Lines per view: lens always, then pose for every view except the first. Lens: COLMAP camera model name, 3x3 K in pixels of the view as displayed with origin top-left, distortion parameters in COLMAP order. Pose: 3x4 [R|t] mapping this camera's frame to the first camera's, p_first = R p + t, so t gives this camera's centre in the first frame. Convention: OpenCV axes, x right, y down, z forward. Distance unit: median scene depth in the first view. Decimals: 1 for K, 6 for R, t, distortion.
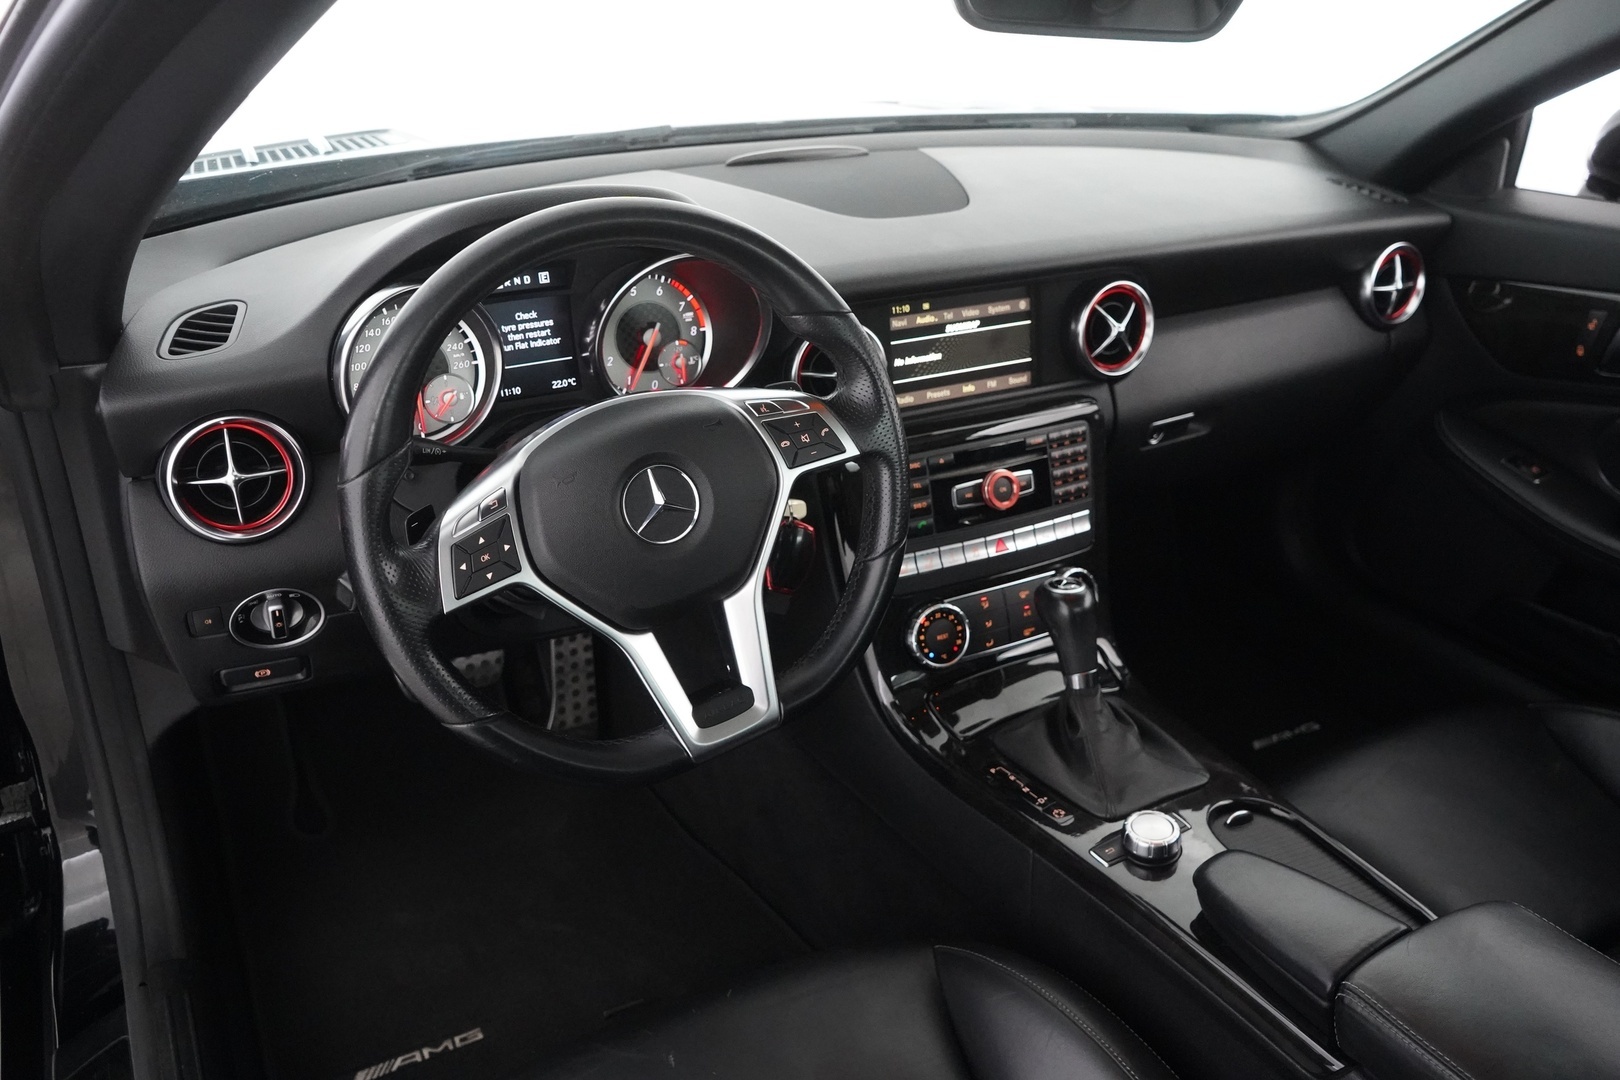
lens RADIAL K [[1327.3, 0, 816.1], [0, 1327.3, 532.4], [0, 0, 1]] dist [-0.000415, 0.012430]
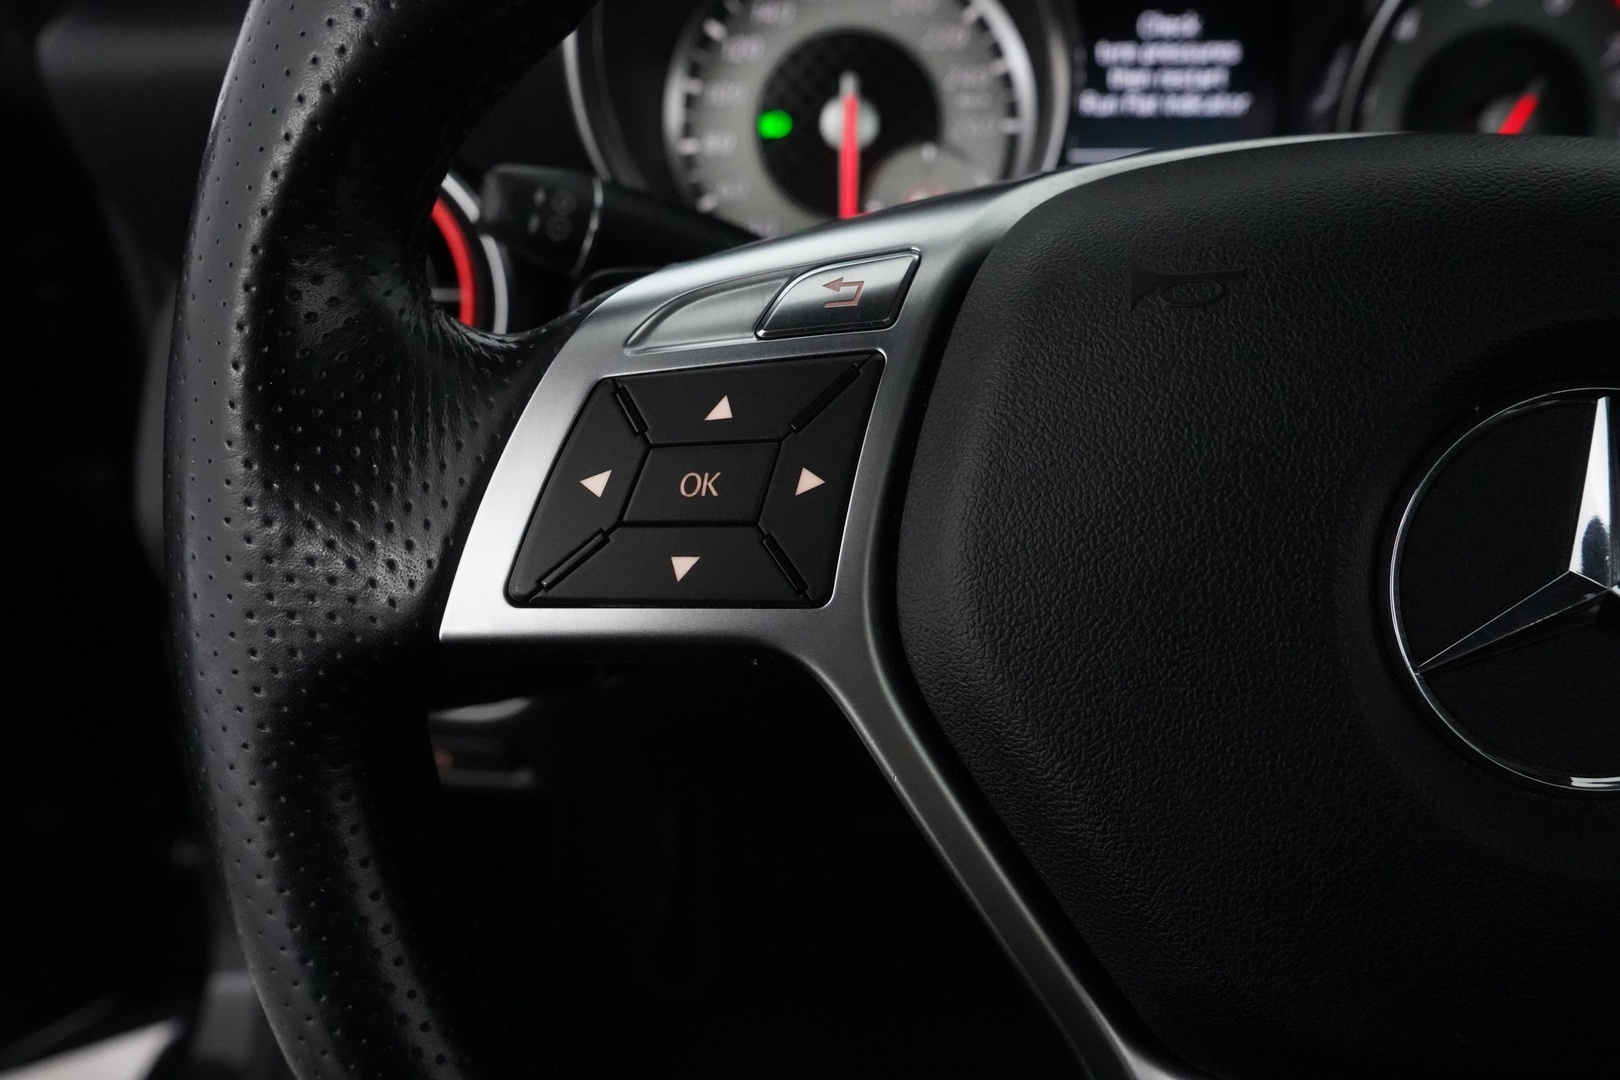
lens RADIAL K [[1327.3, 0, 816.1], [0, 1327.3, 532.4], [0, 0, 1]] dist [-0.000415, 0.012430]
pose [[0.866258, 0.190502, -0.461850, -0.097030], [-0.205057, 0.978565, 0.019025, -0.006683], [0.455574, 0.078225, 0.886754, 0.594398]]
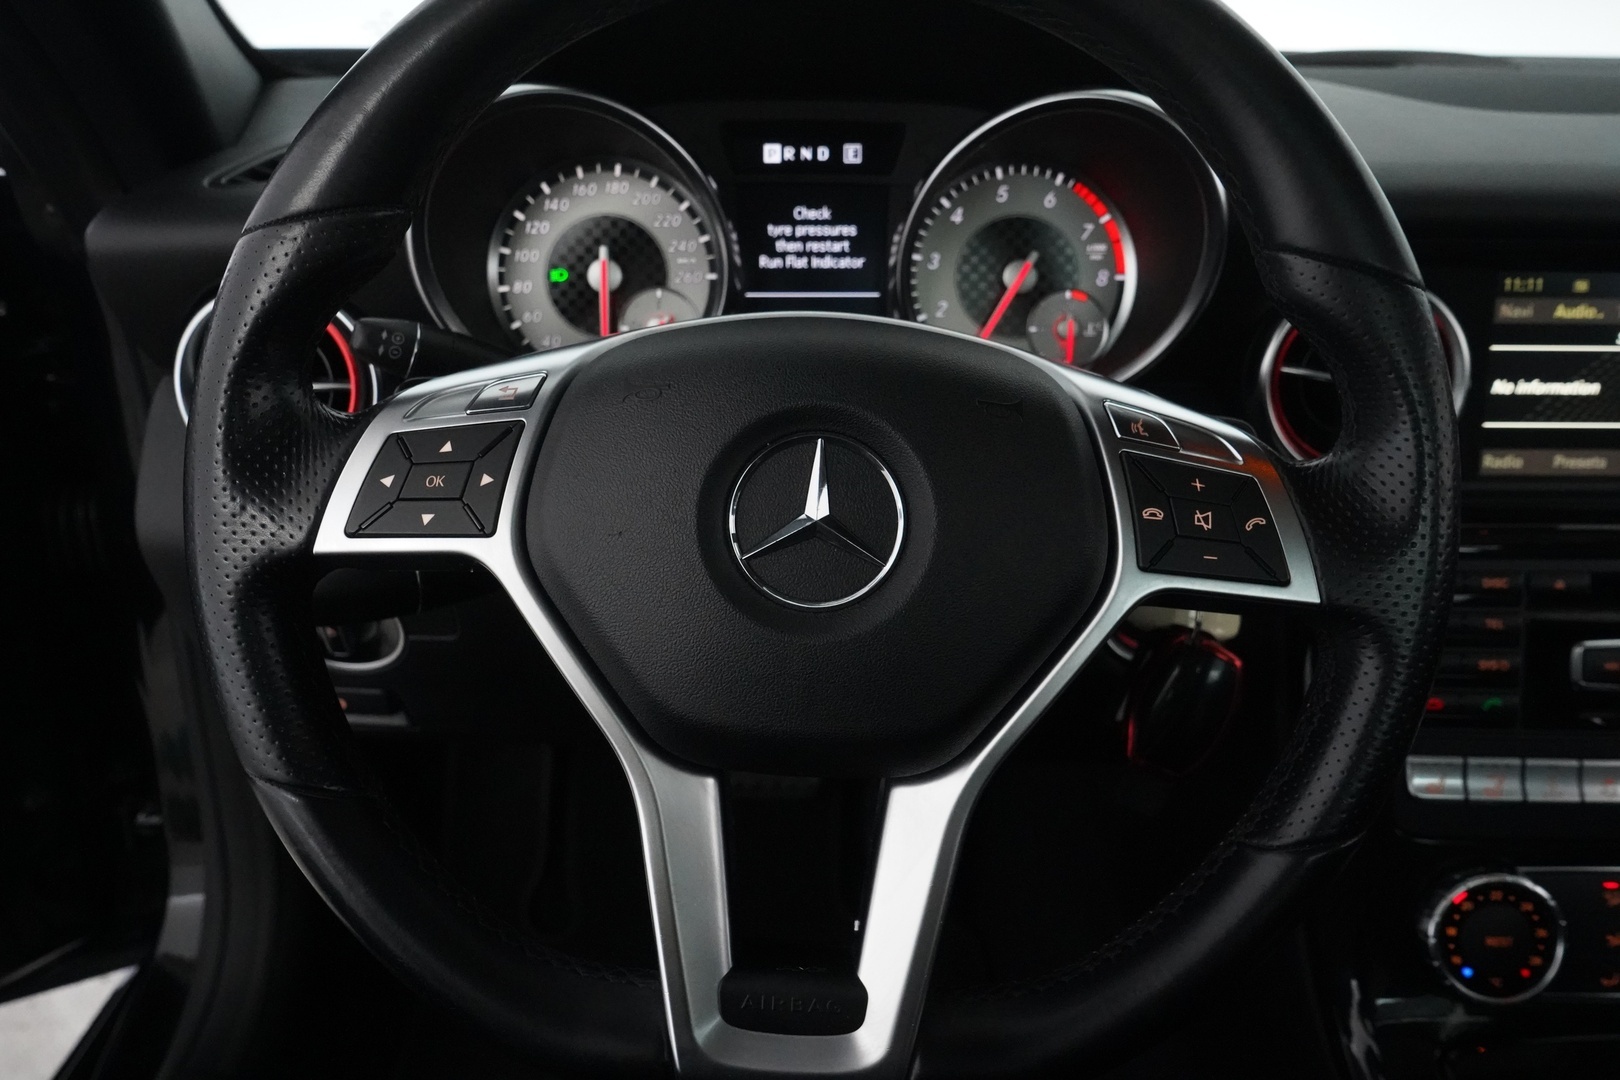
lens RADIAL K [[1327.3, 0, 816.1], [0, 1327.3, 532.4], [0, 0, 1]] dist [-0.000415, 0.012430]
pose [[0.886580, 0.161620, -0.433422, 0.062405], [-0.198097, 0.979365, -0.040017, 0.001116], [0.418011, 0.121338, 0.900302, 0.454870]]
